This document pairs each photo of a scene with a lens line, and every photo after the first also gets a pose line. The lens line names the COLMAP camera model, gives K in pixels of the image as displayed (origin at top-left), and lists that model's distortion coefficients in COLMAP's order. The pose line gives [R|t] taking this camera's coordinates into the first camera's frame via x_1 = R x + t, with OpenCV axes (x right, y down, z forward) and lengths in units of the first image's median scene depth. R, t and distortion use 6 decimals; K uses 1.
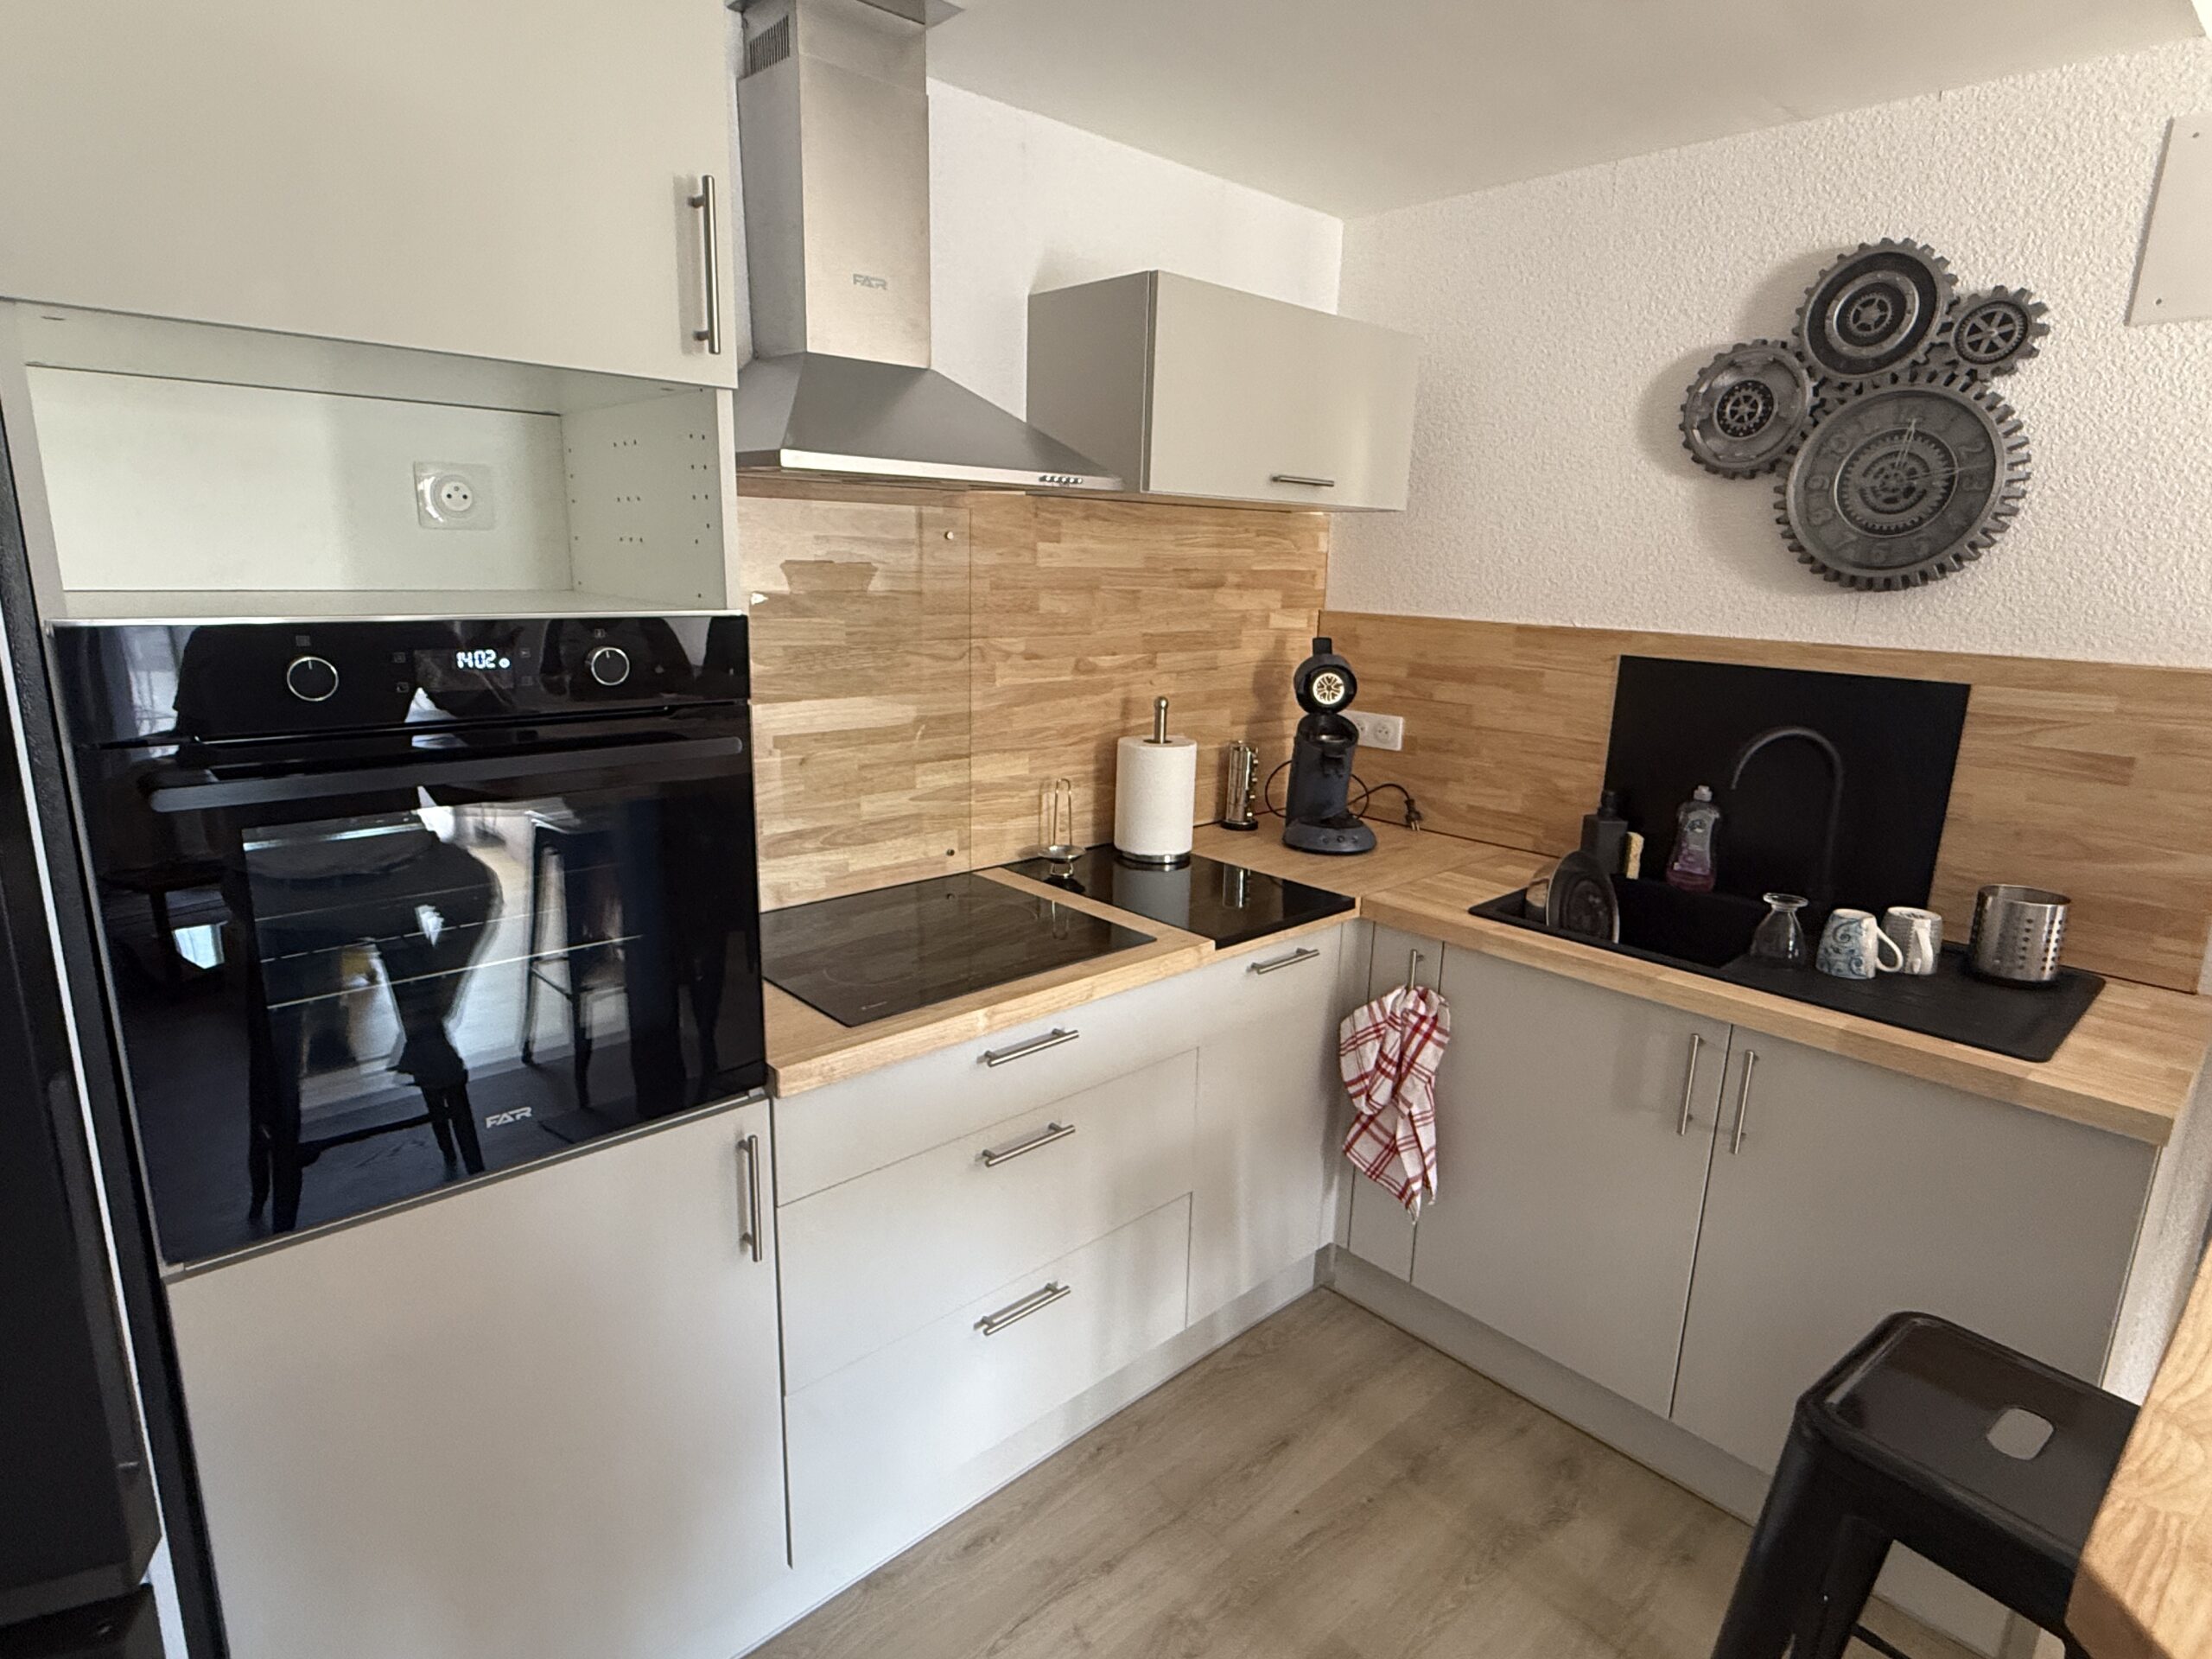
lens RADIAL K [[1168.5, 0, 1106.0], [0, 1168.5, 829.5], [0, 0, 1]] dist [0.000306, 0.000085]
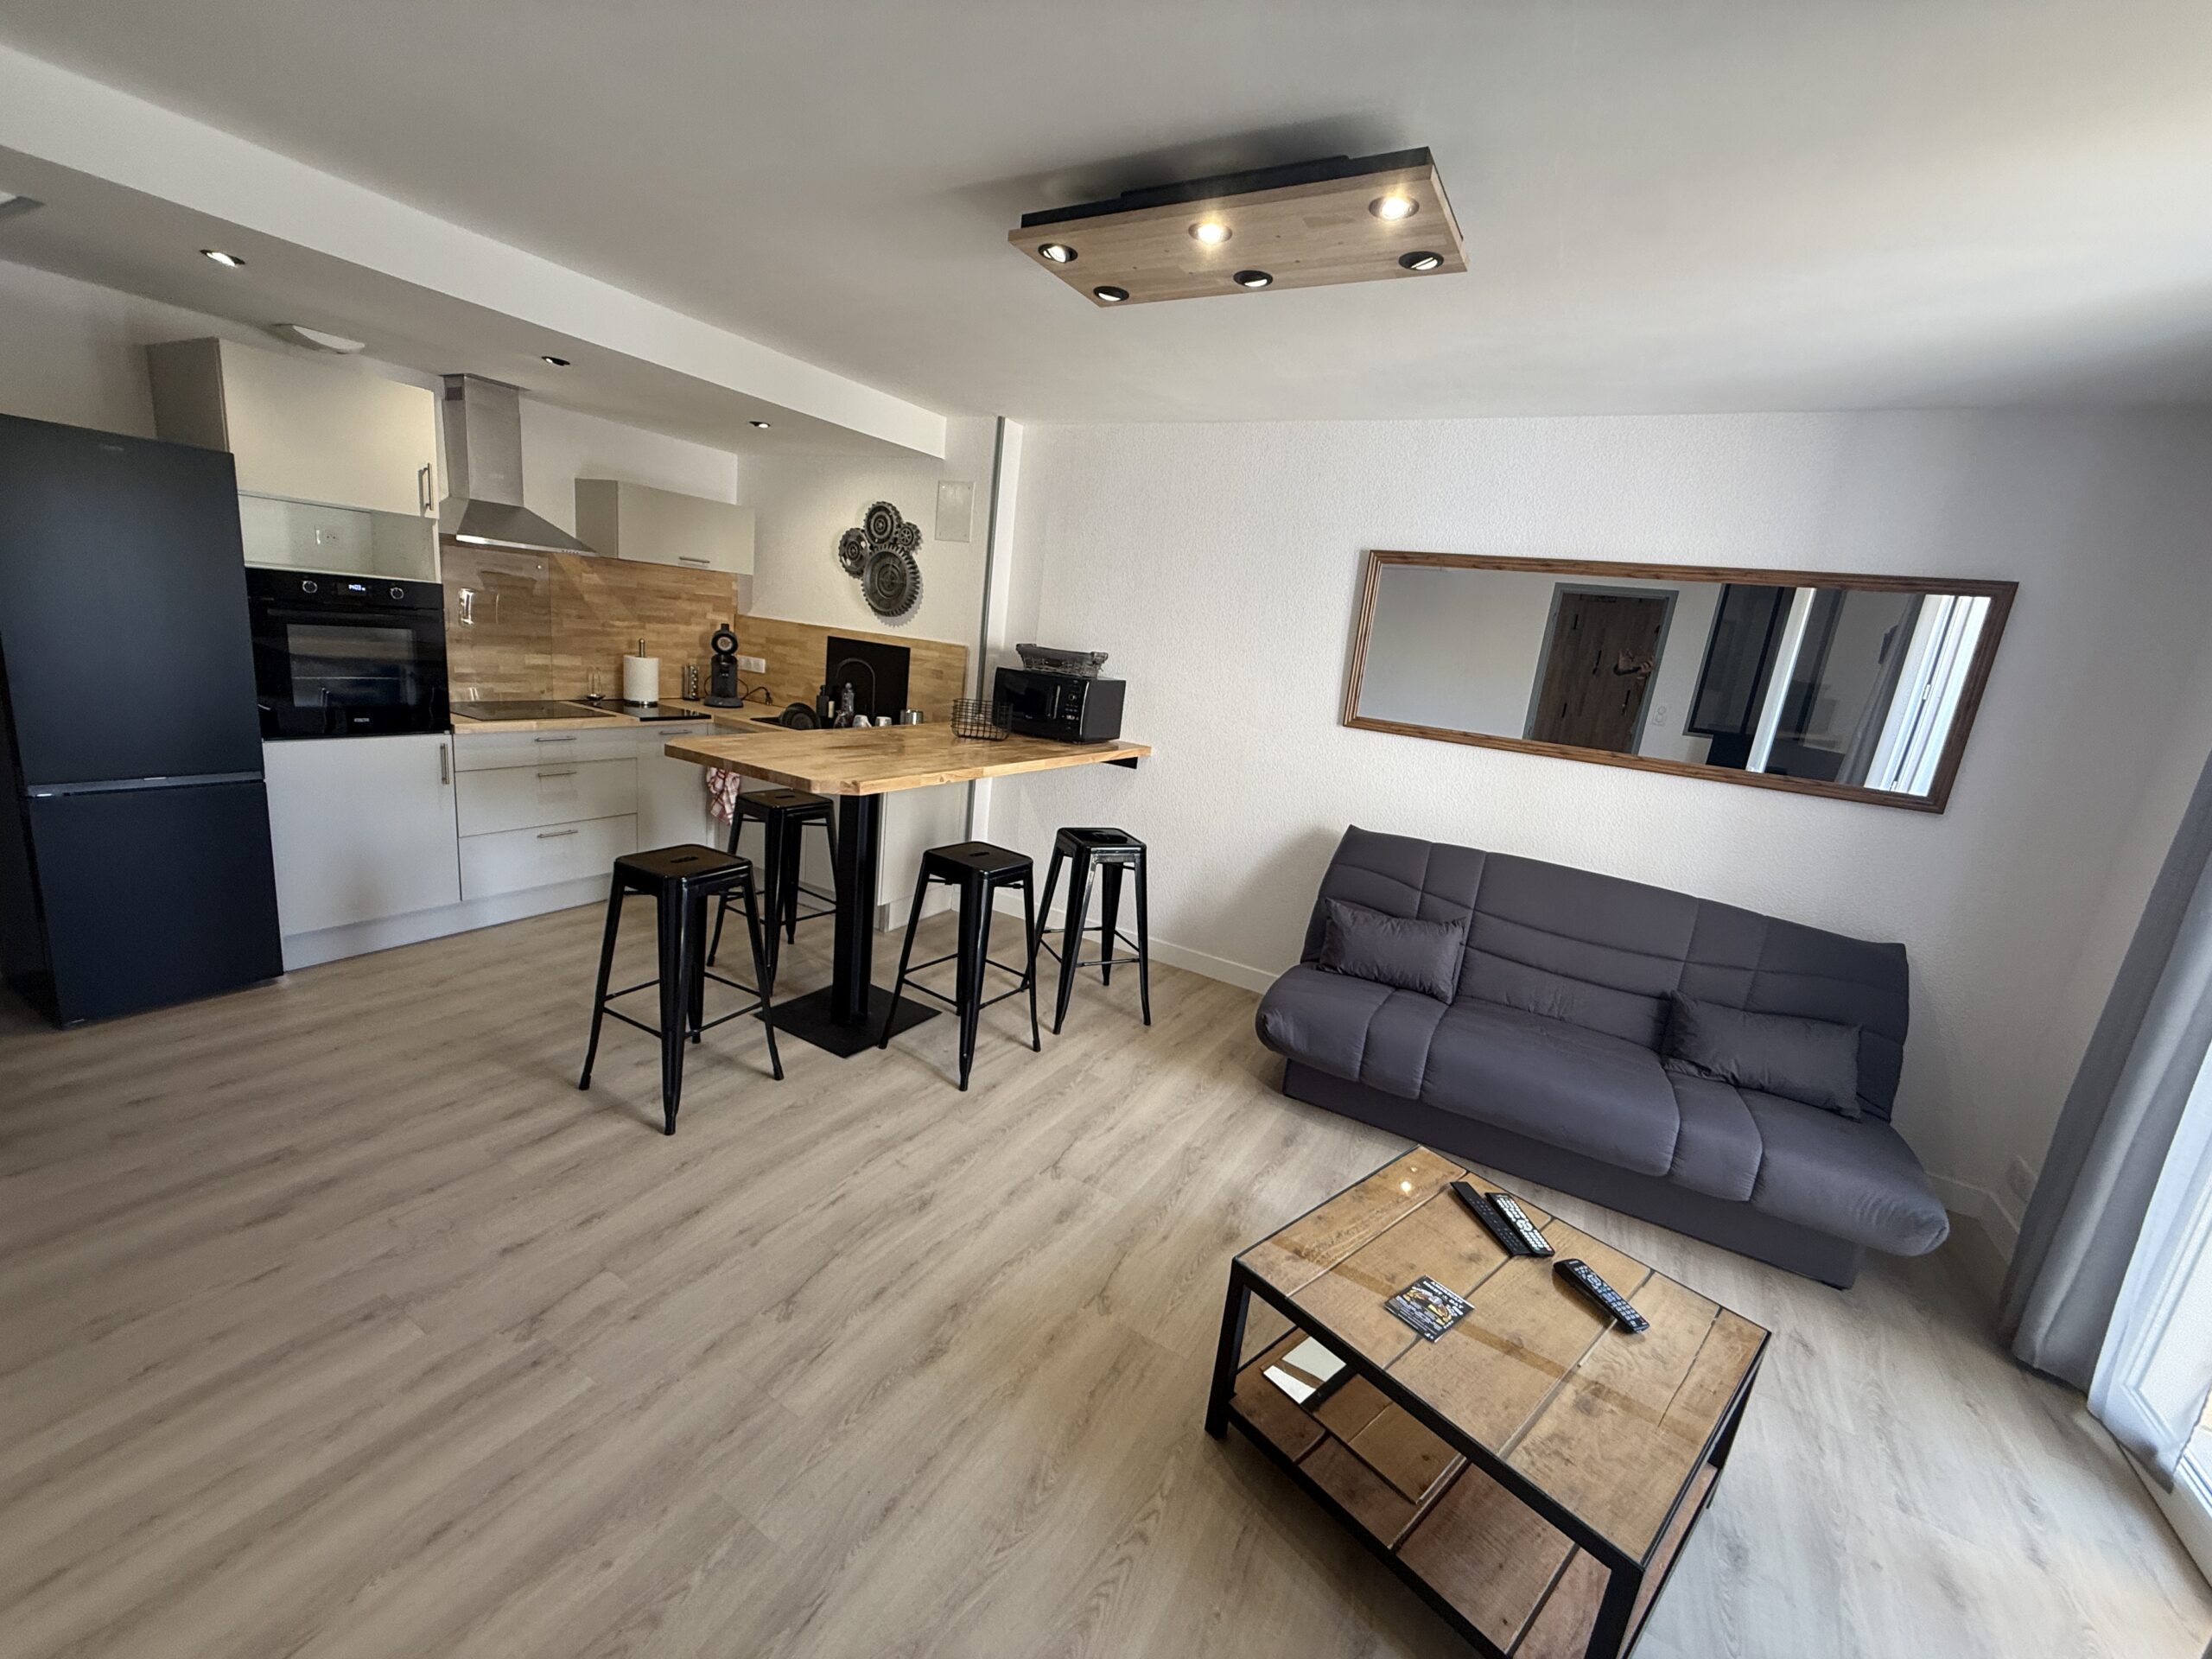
lens RADIAL K [[877.3, 0, 1106.0], [0, 877.3, 829.5], [0, 0, 1]] dist [0.001144, 0.000064]
pose [[0.946790, 0.006656, 0.321782, 0.405081], [-0.011650, 0.999840, 0.013594, 0.273160], [-0.321640, -0.016619, 0.946716, -1.184720]]
